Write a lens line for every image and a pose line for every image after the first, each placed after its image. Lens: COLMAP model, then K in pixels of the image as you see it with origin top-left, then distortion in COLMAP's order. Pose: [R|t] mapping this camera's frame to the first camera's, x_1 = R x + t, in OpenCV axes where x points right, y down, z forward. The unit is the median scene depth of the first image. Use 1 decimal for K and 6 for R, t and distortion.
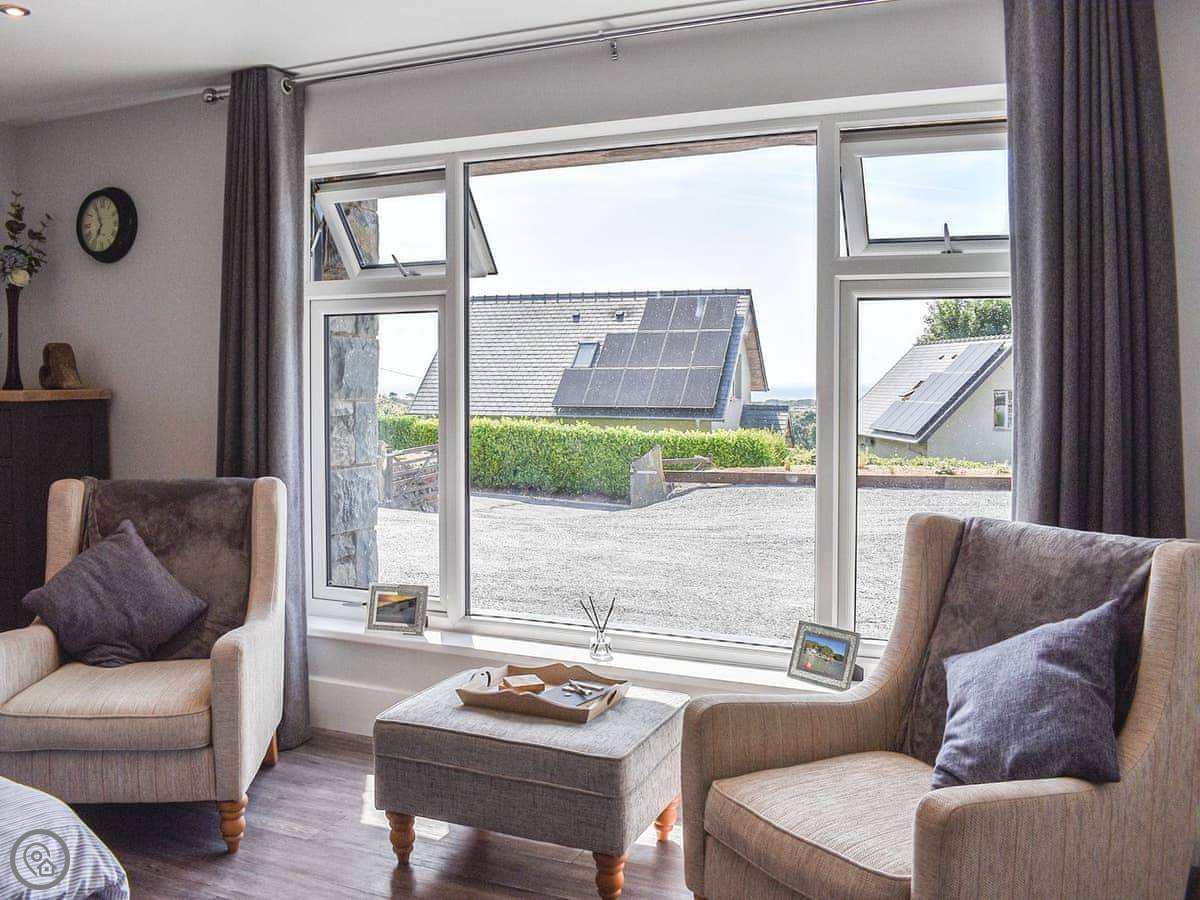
lens RADIAL K [[1055.9, 0, 602.4], [0, 1055.9, 399.0], [0, 0, 1]] dist [-0.090072, 0.007085]
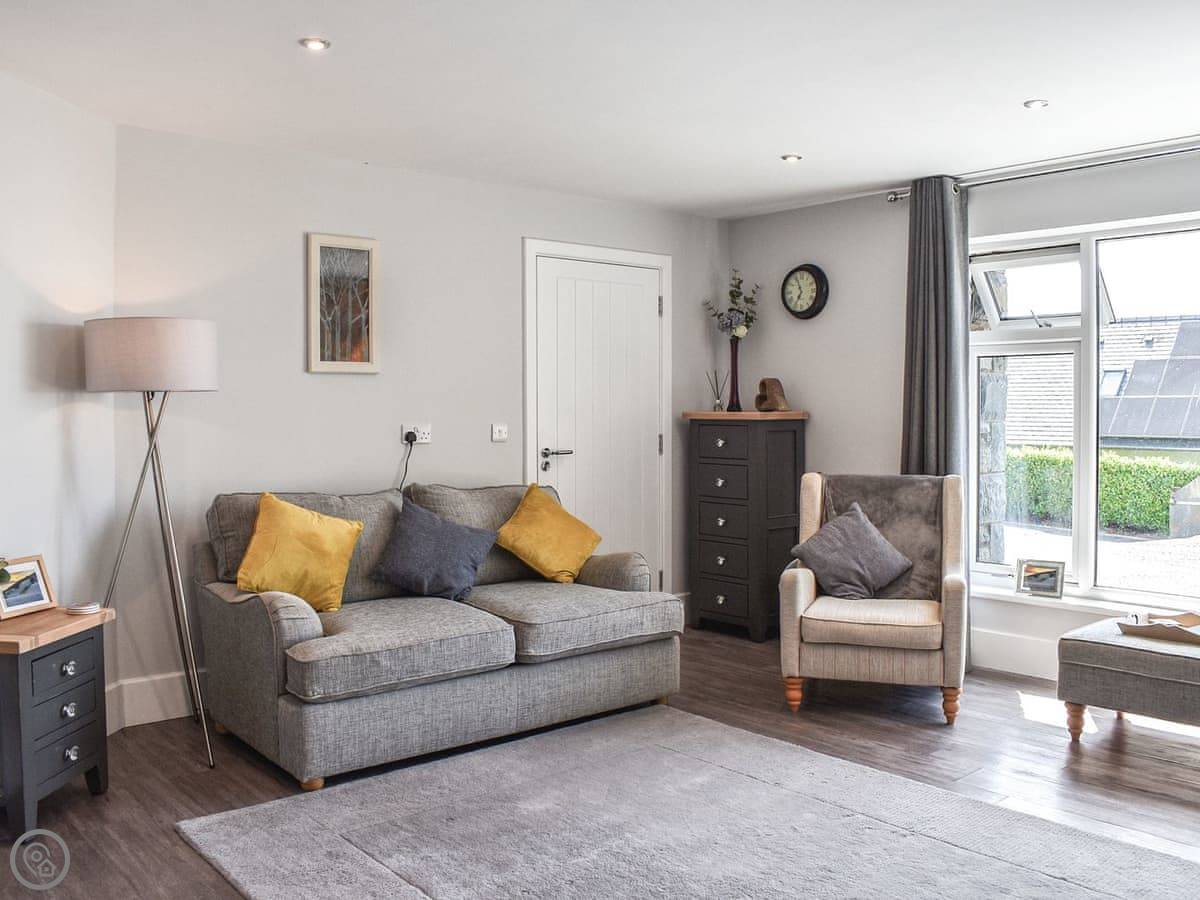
lens RADIAL K [[1093.9, 0, 600.9], [0, 1093.9, 422.4], [0, 0, 1]] dist [-0.096247, 0.016263]
pose [[0.905009, 0.008603, -0.425306, -0.116277], [-0.010833, 0.999937, -0.002824, 0.012219], [0.425255, 0.007163, 0.905045, -0.445826]]
